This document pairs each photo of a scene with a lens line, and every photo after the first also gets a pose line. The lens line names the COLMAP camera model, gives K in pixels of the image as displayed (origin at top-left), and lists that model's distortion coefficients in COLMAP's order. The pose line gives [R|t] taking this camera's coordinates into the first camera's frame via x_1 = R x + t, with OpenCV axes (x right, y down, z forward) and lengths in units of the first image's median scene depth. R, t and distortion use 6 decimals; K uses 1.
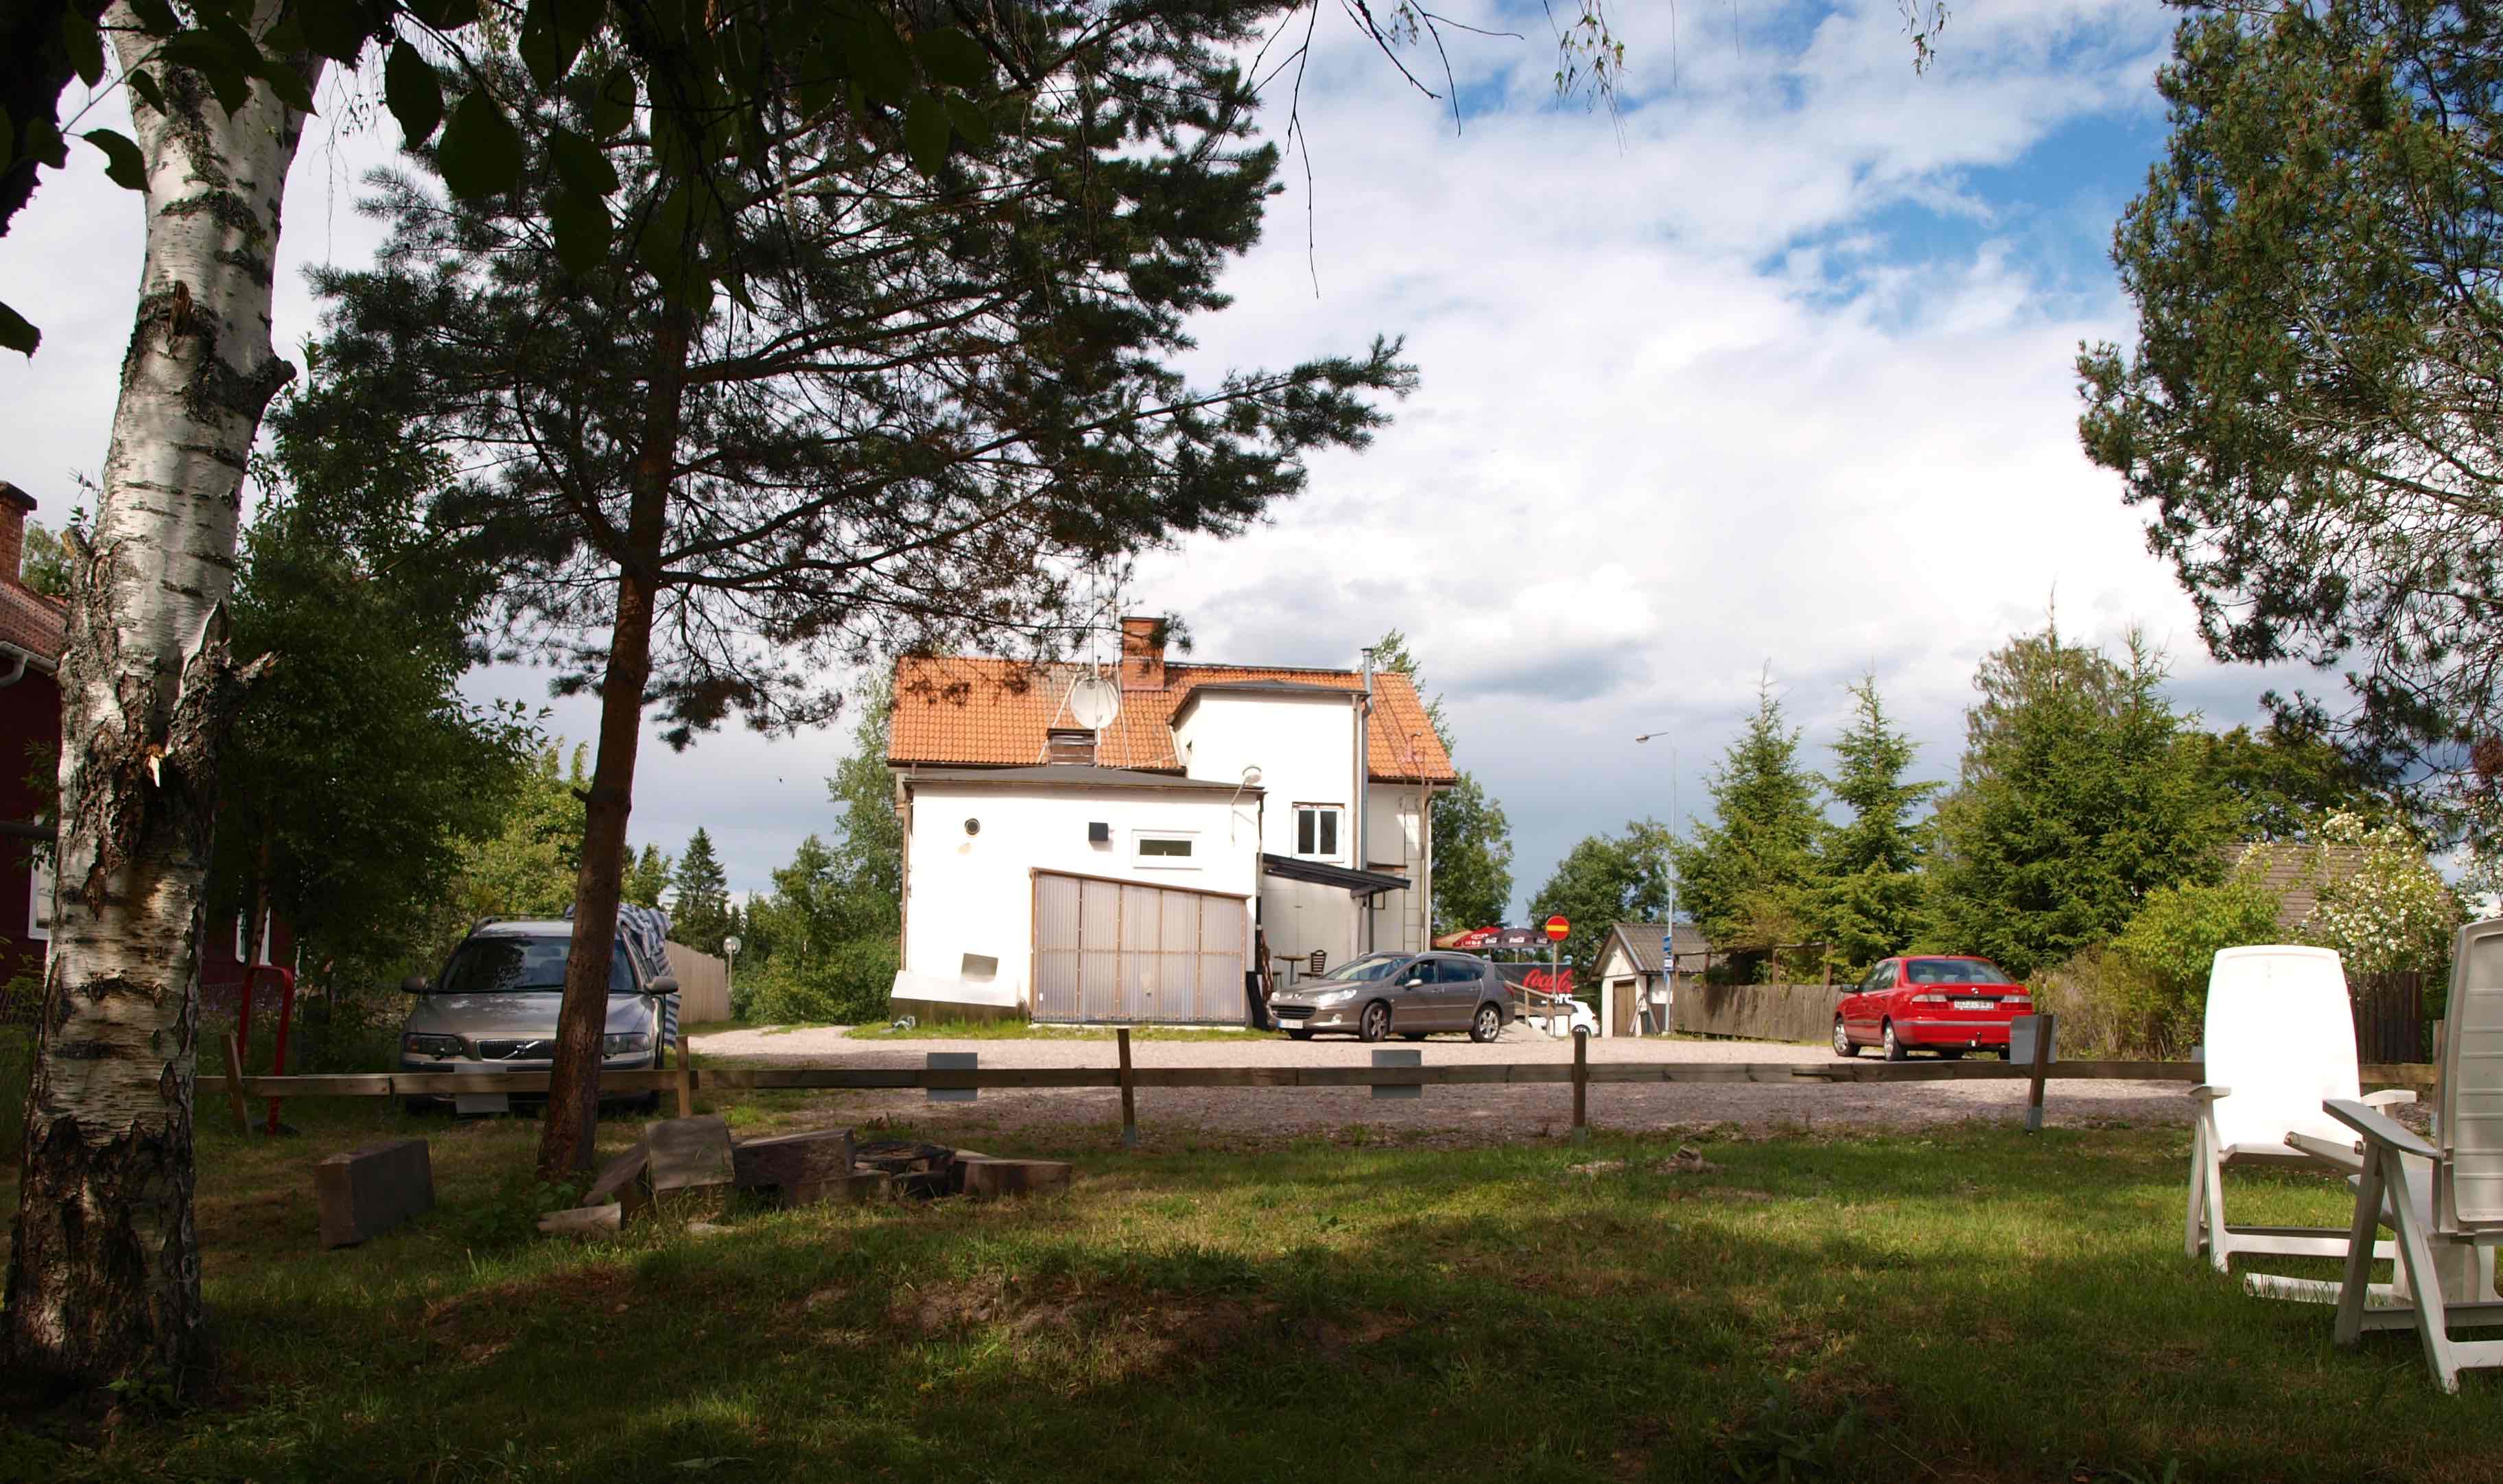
lens RADIAL K [[2218.8, 0, 1258.1], [0, 2218.8, 754.0], [0, 0, 1]] dist [-0.041243, 0.000747]
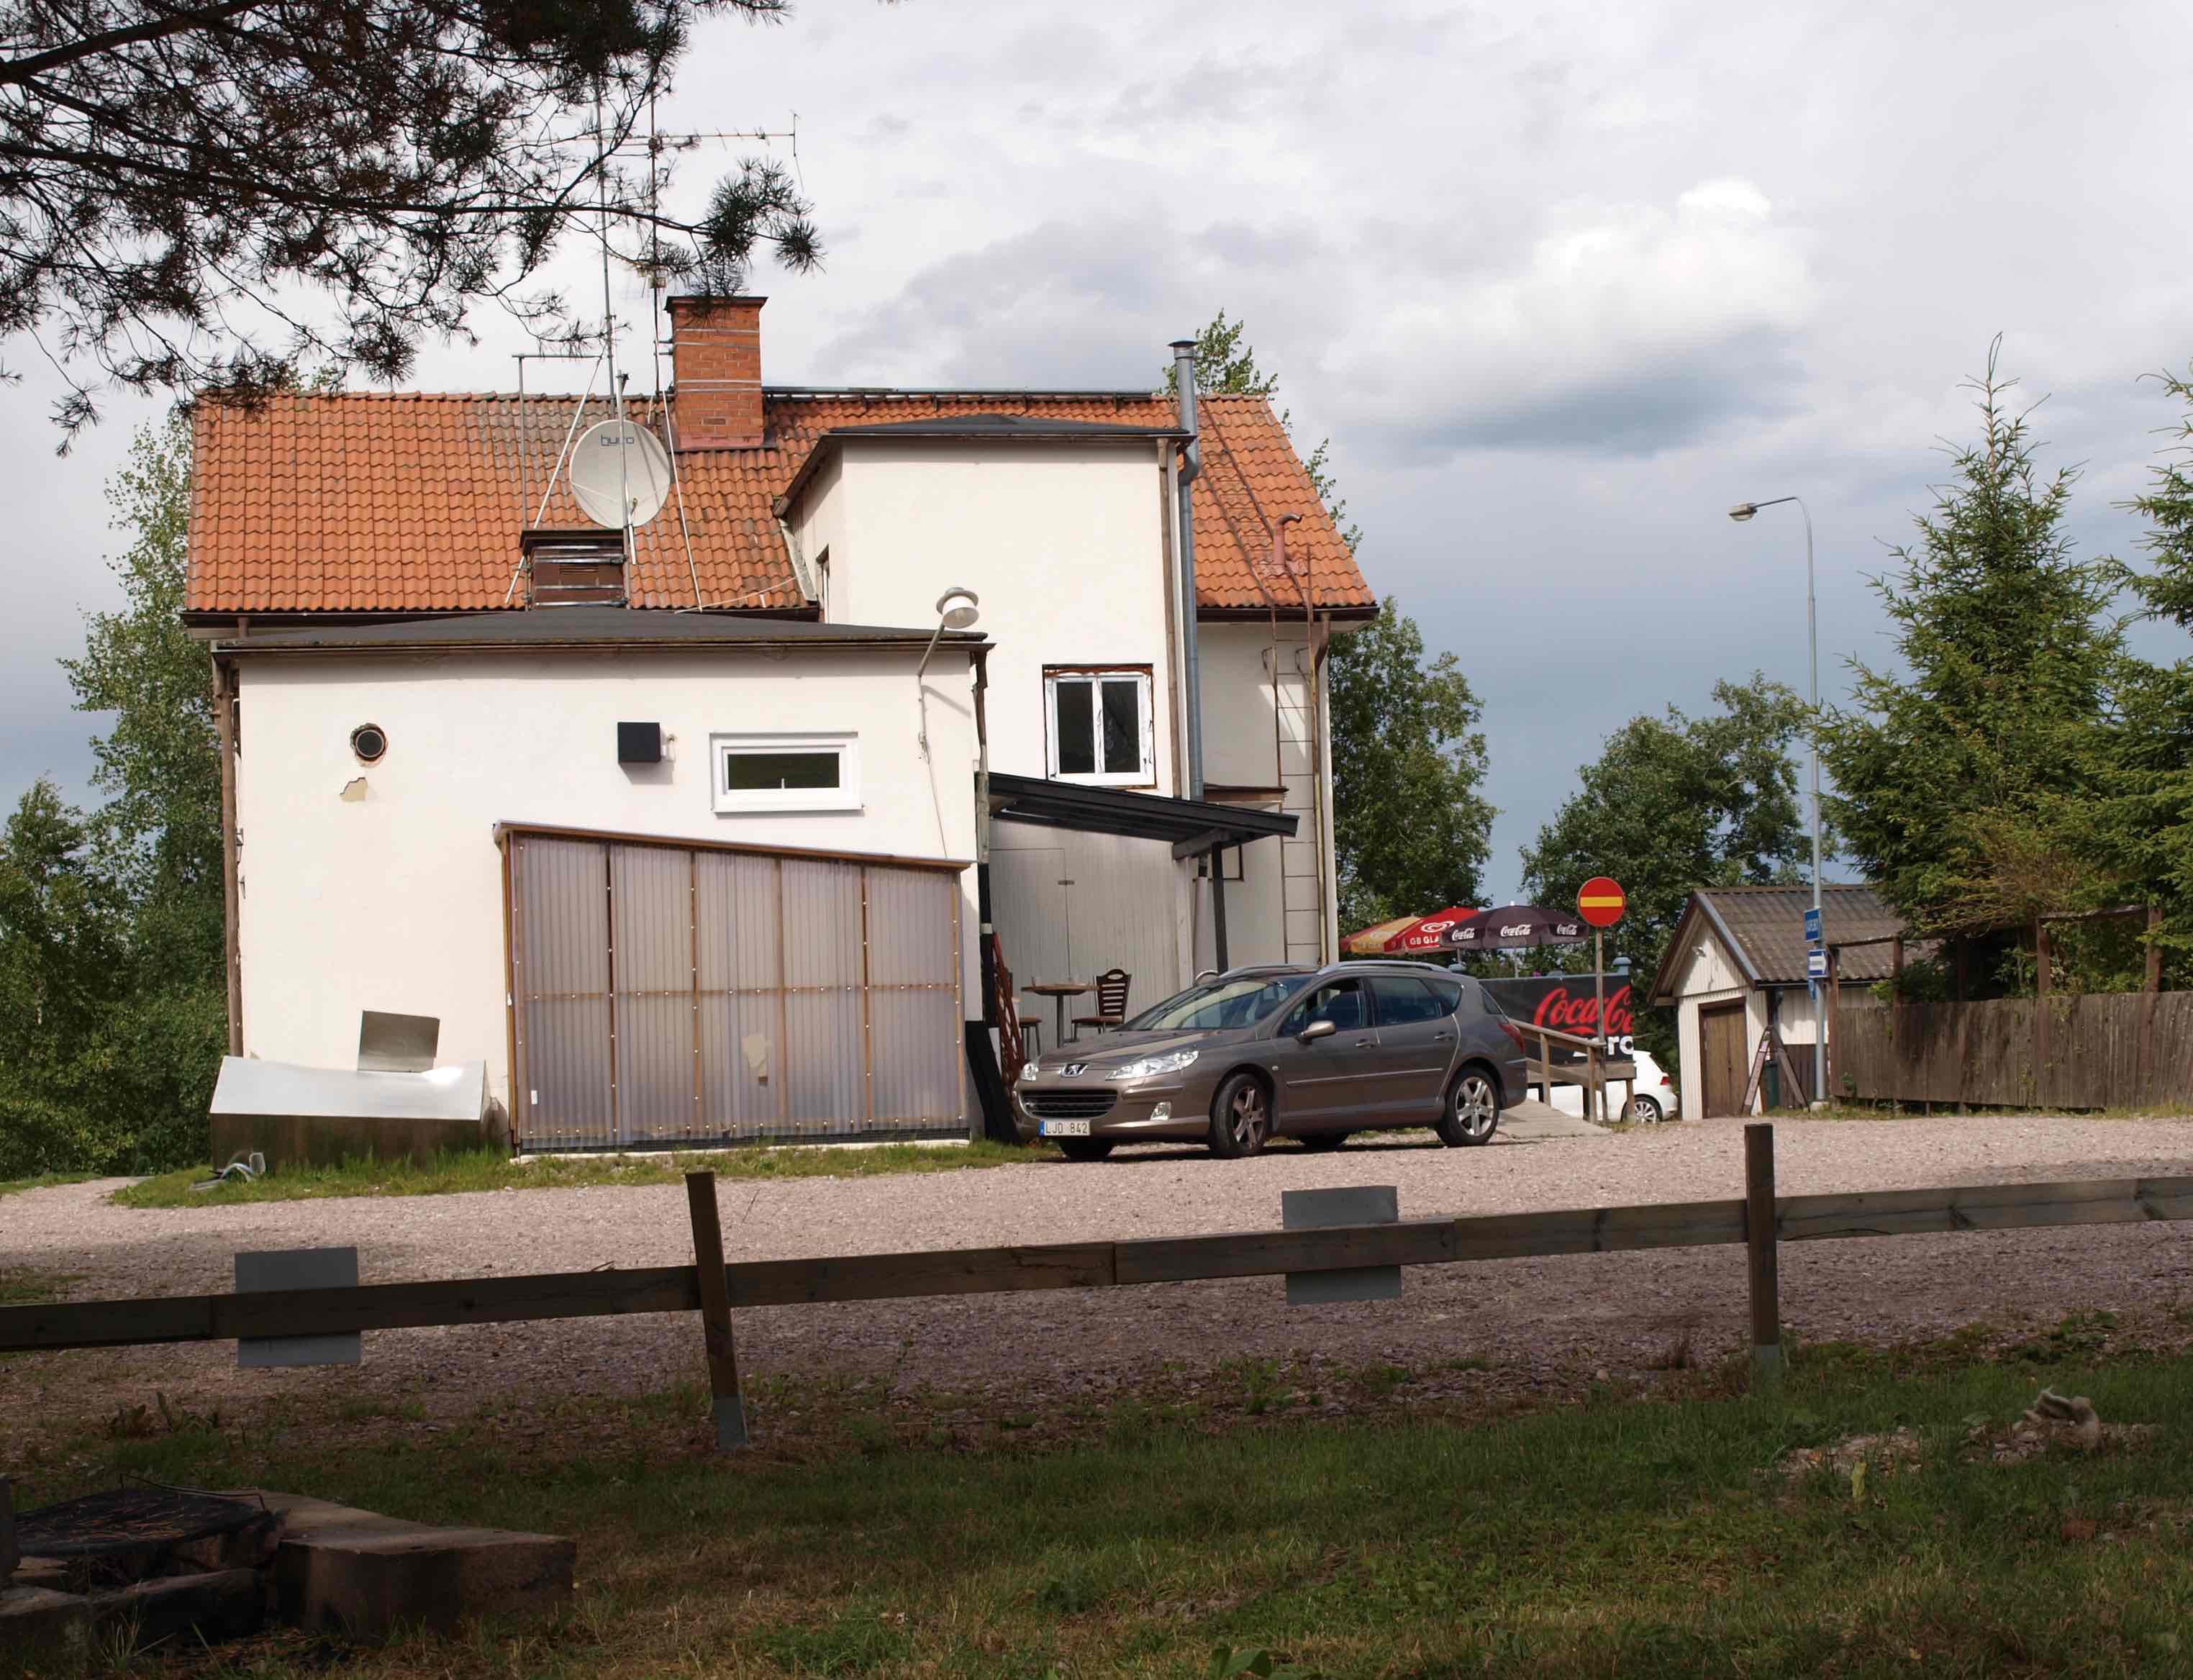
lens RADIAL K [[3733.3, 0, 1092.2], [0, 3733.3, 838.1], [0, 0, 1]] dist [-0.064183, 0.000000]
pose [[0.998150, -0.047178, 0.038357, -0.007018], [0.045172, 0.997647, 0.051581, 0.018196], [-0.040700, -0.049753, 0.997932, 0.198339]]
